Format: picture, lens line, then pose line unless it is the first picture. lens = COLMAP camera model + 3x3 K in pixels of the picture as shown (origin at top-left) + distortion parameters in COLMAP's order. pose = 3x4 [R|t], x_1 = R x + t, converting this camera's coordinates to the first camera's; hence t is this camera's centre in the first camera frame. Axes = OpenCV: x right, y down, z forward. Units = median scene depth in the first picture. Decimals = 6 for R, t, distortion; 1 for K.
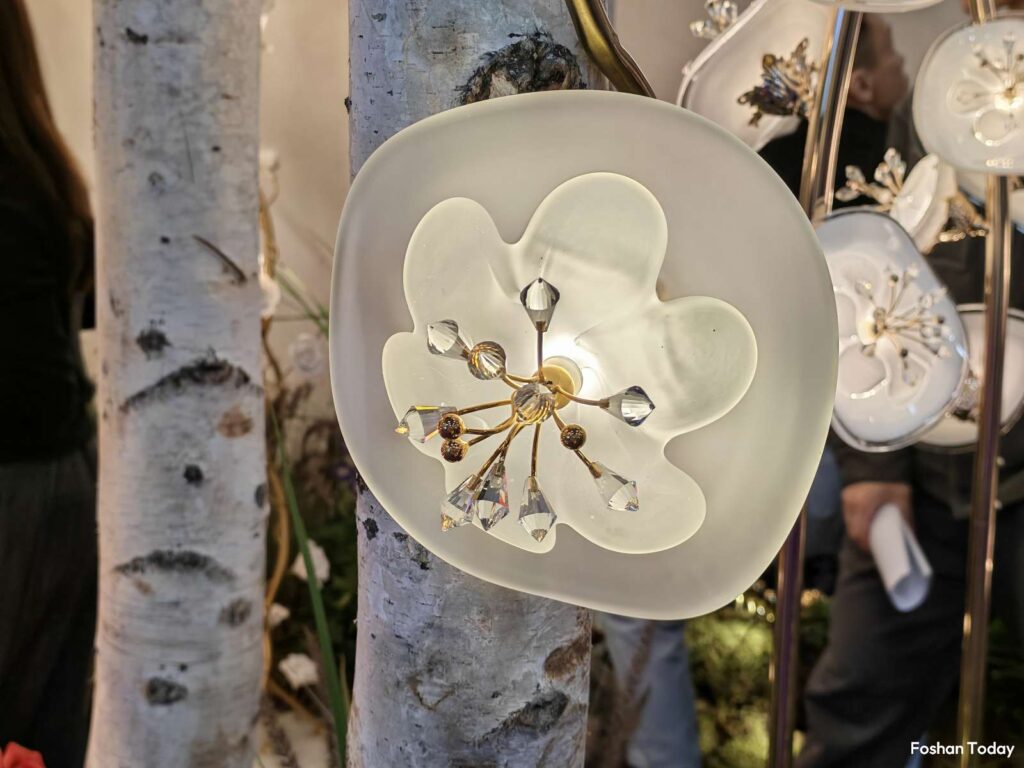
lens RADIAL K [[1535.9, 0, 512.0], [0, 1535.9, 384.0], [0, 0, 1]] dist [0.101780, -0.030954]
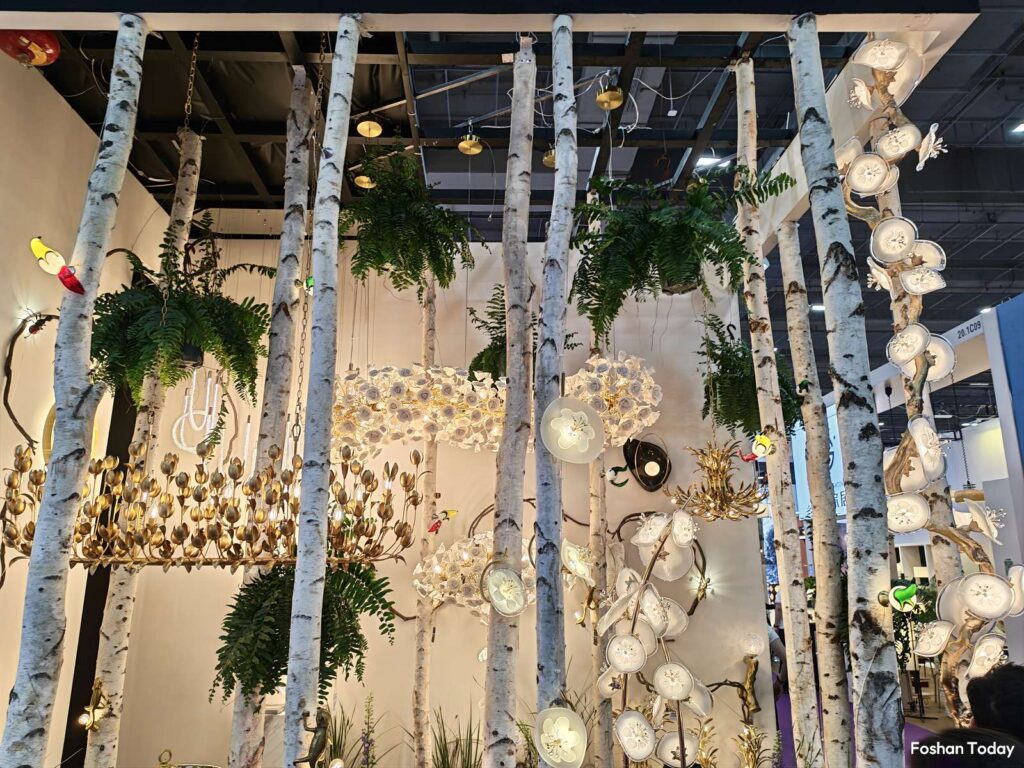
lens RADIAL K [[722.9, 0, 495.6], [0, 722.9, 388.5], [0, 0, 1]] dist [0.113221, -0.149572]
pose [[0.990268, -0.032745, -0.135269, 0.130527], [-0.031600, 0.893643, -0.447664, 0.042109], [0.135541, 0.447582, 0.883911, -1.629192]]
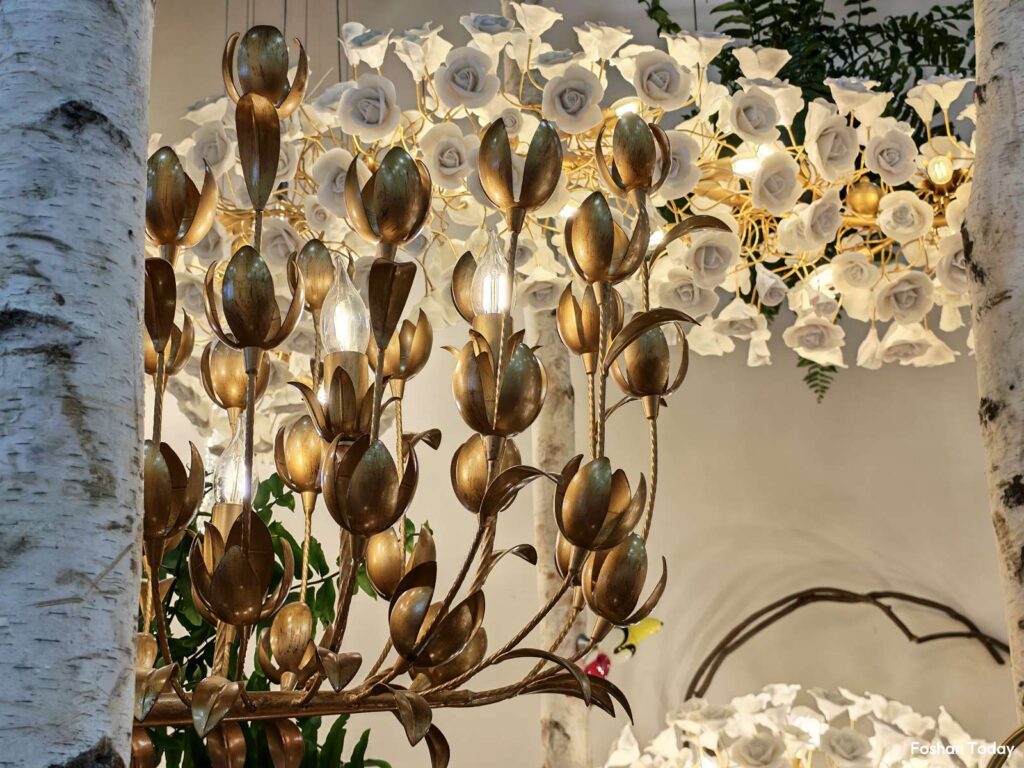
lens RADIAL K [[1535.9, 0, 512.0], [0, 1535.9, 384.0], [0, 0, 1]] dist [0.101780, -0.030954]
pose [[0.979667, -0.092032, -0.178278, -0.385007], [-0.010476, 0.863908, -0.503541, -0.218054], [0.200357, 0.495170, 0.845378, -0.176504]]
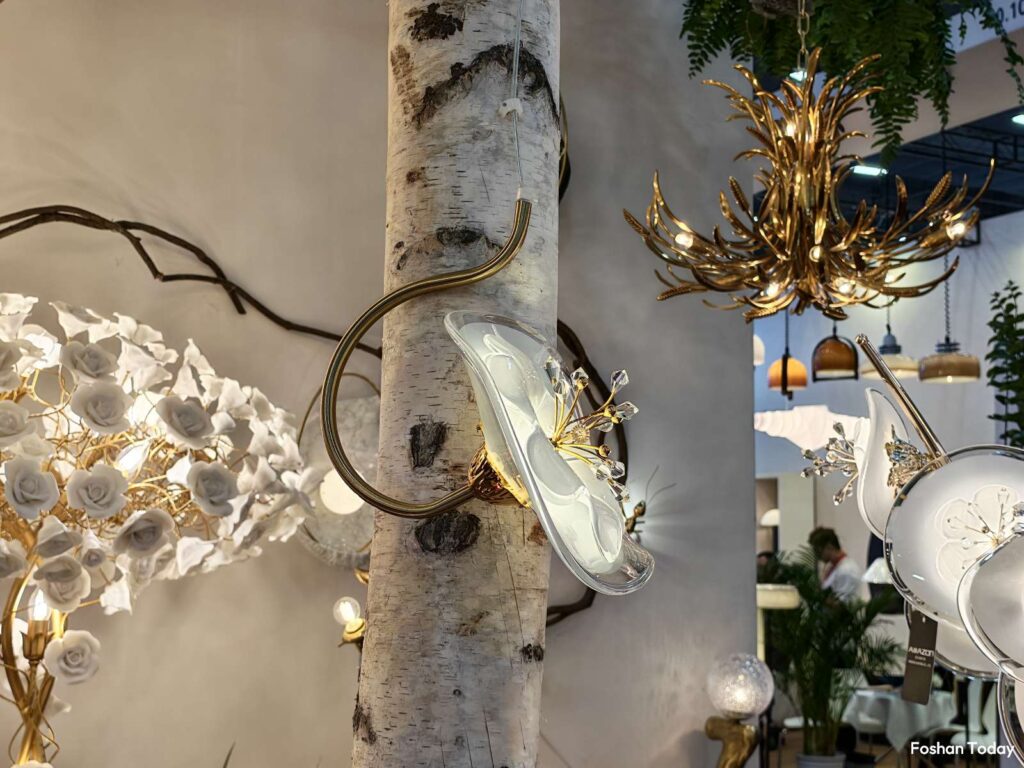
lens RADIAL K [[1505.5, 0, 577.4], [0, 1505.5, 384.0], [0, 0, 1]] dist [0.032336, -0.005764]
pose [[0.930942, 0.046643, 0.362175, -0.470589], [0.072493, 0.948462, -0.308487, -0.228439], [-0.357898, 0.313438, 0.879582, 0.124550]]
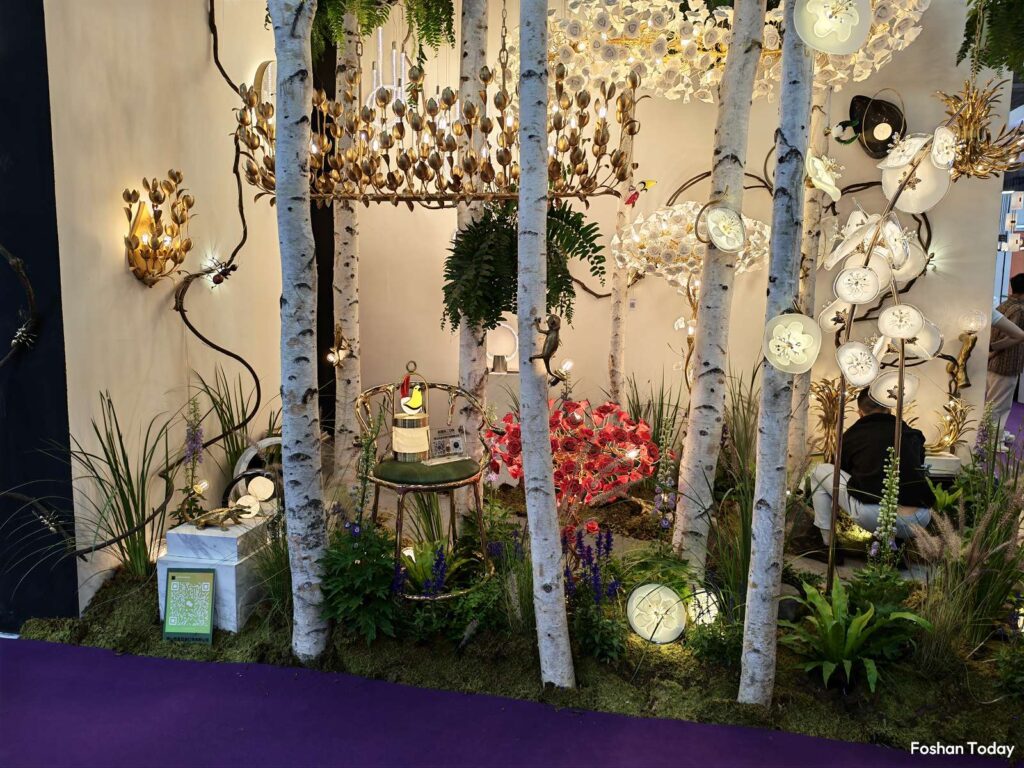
lens RADIAL K [[722.2, 0, 512.0], [0, 722.2, 384.0], [0, 0, 1]] dist [0.113904, -0.149845]
pose [[0.942362, 0.046845, -0.331300, -0.032801], [-0.082902, 0.991967, -0.095547, 0.330631], [0.324162, 0.117505, 0.938675, -1.524774]]
